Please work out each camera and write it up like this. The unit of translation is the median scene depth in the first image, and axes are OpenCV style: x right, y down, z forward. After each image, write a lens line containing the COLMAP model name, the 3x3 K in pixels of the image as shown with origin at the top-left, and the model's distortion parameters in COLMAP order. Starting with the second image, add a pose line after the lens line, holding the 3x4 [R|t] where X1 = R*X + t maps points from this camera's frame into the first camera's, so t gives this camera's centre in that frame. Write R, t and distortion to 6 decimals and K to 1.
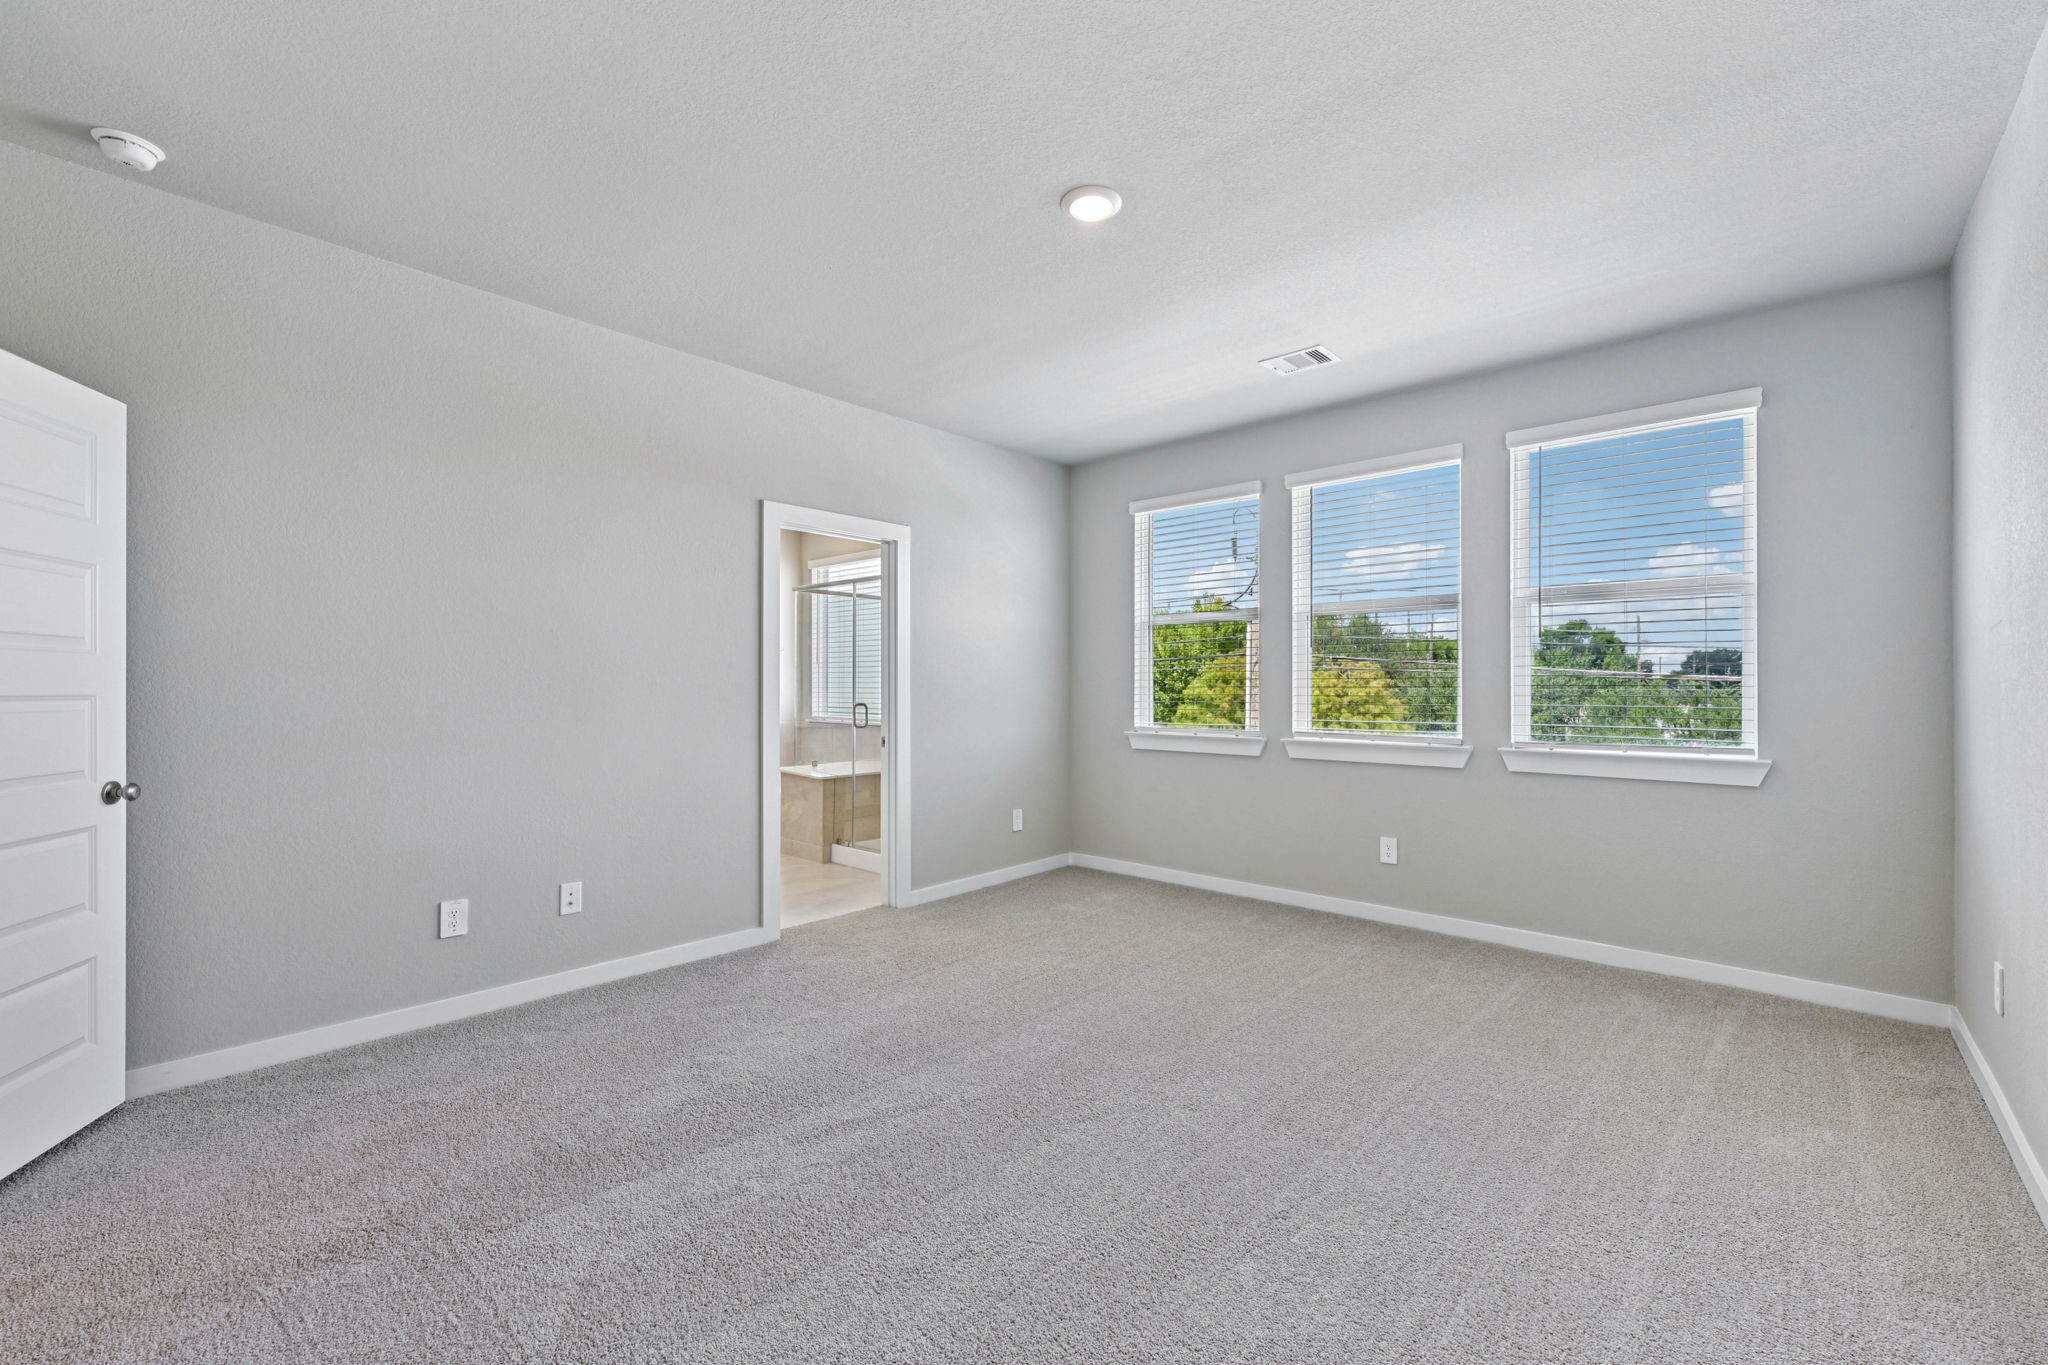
lens RADIAL K [[842.0, 0, 1030.0], [0, 842.0, 686.9], [0, 0, 1]] dist [-0.000261, -0.000129]
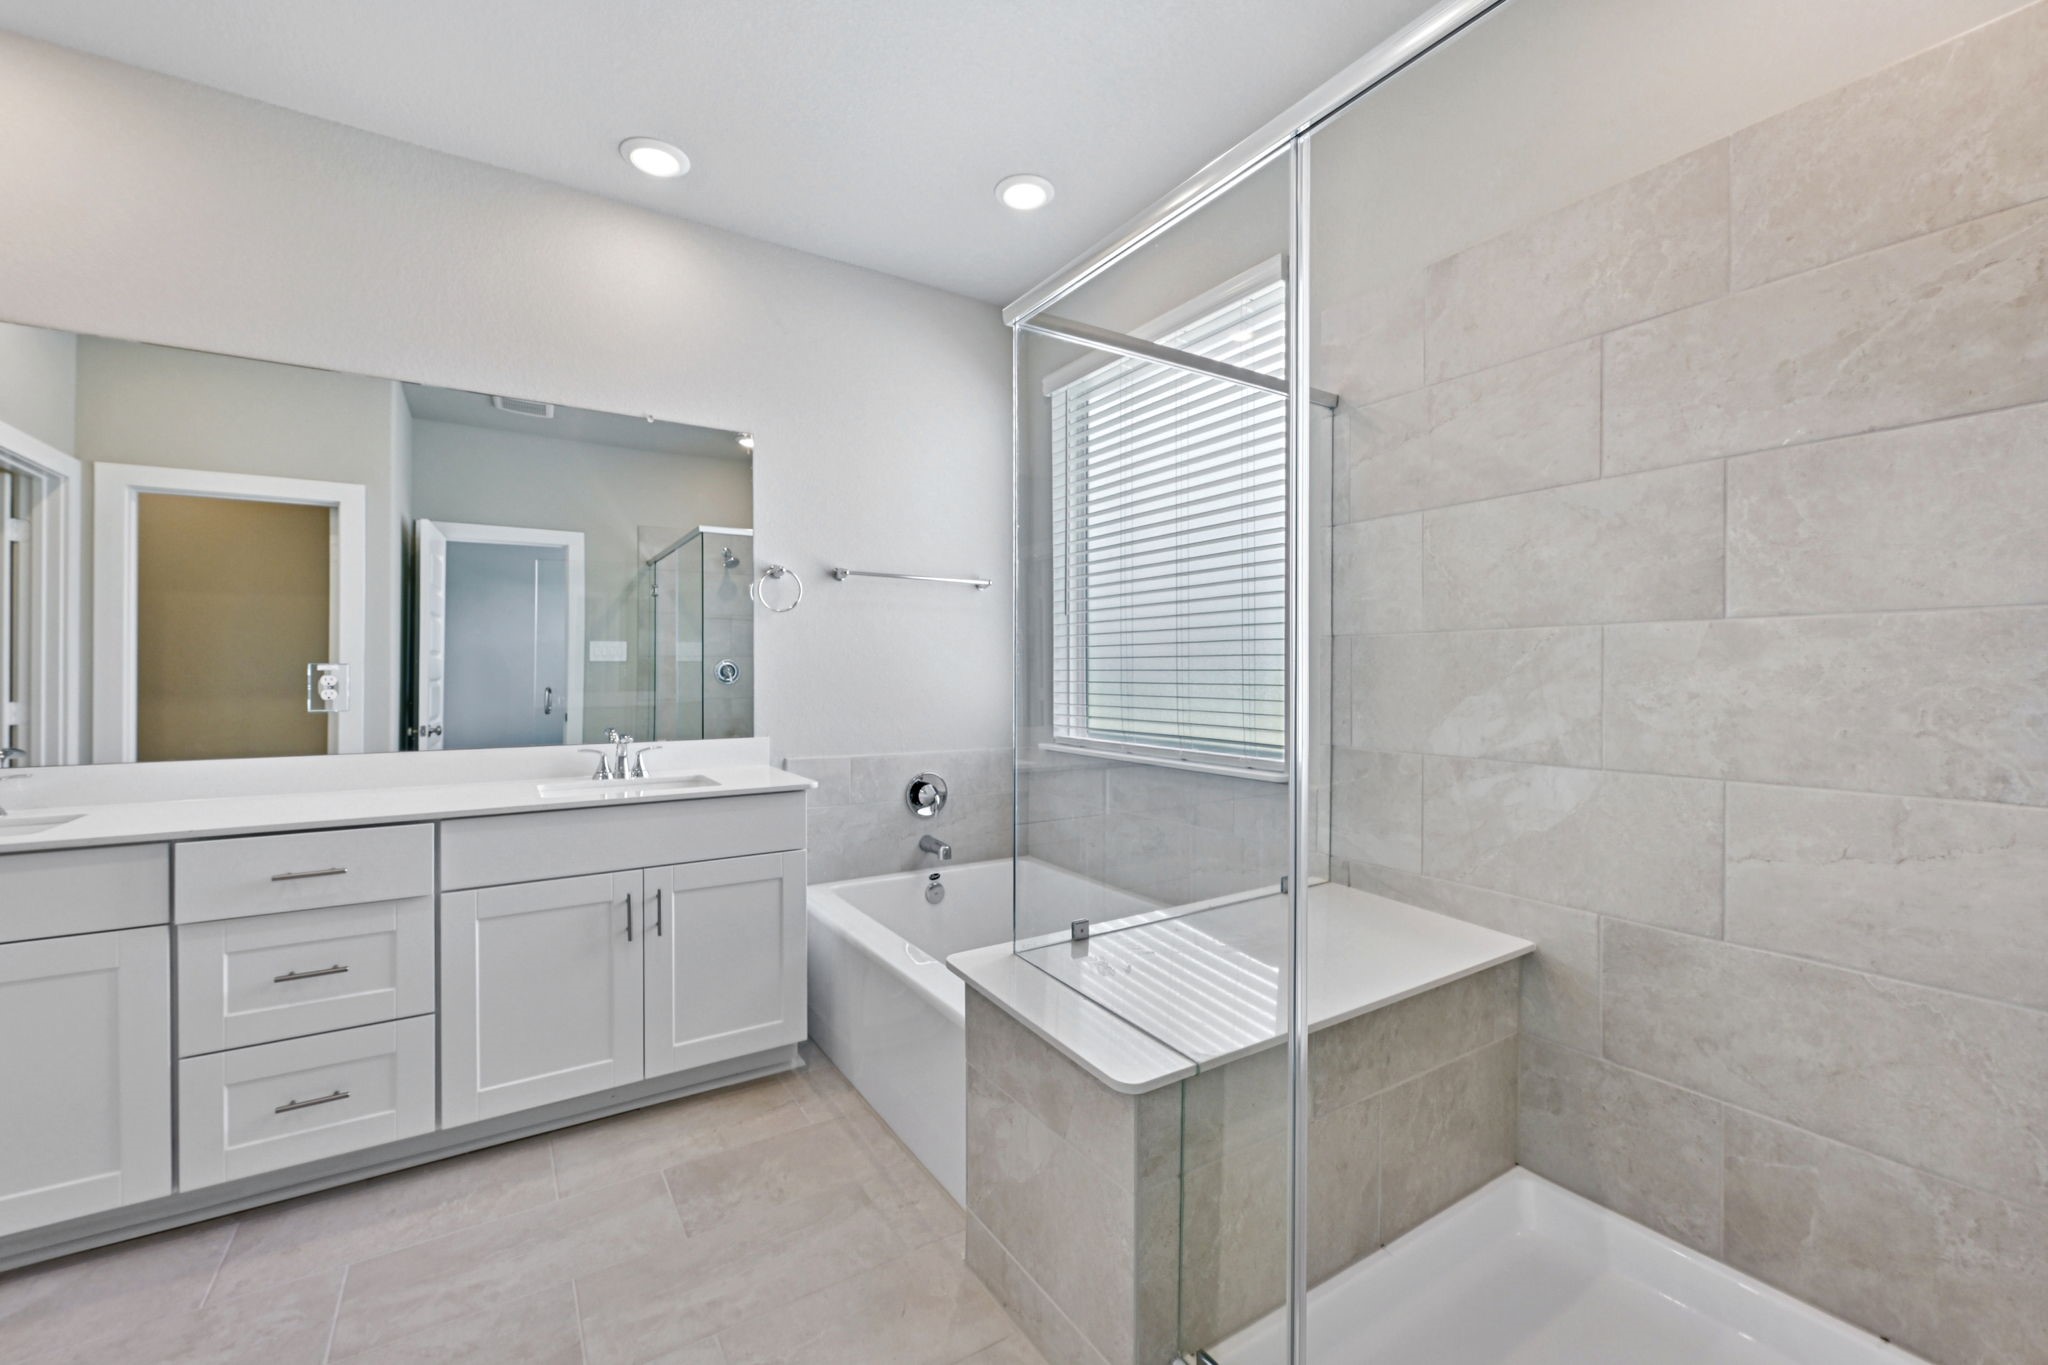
lens RADIAL K [[827.8, 0, 1027.4], [0, 827.8, 695.5], [0, 0, 1]] dist [0.000198, -0.000203]
pose [[0.967621, 0.011034, -0.252168, -0.270243], [-0.002287, 0.999386, 0.034952, 0.001397], [0.252399, -0.033243, 0.967052, 0.967119]]
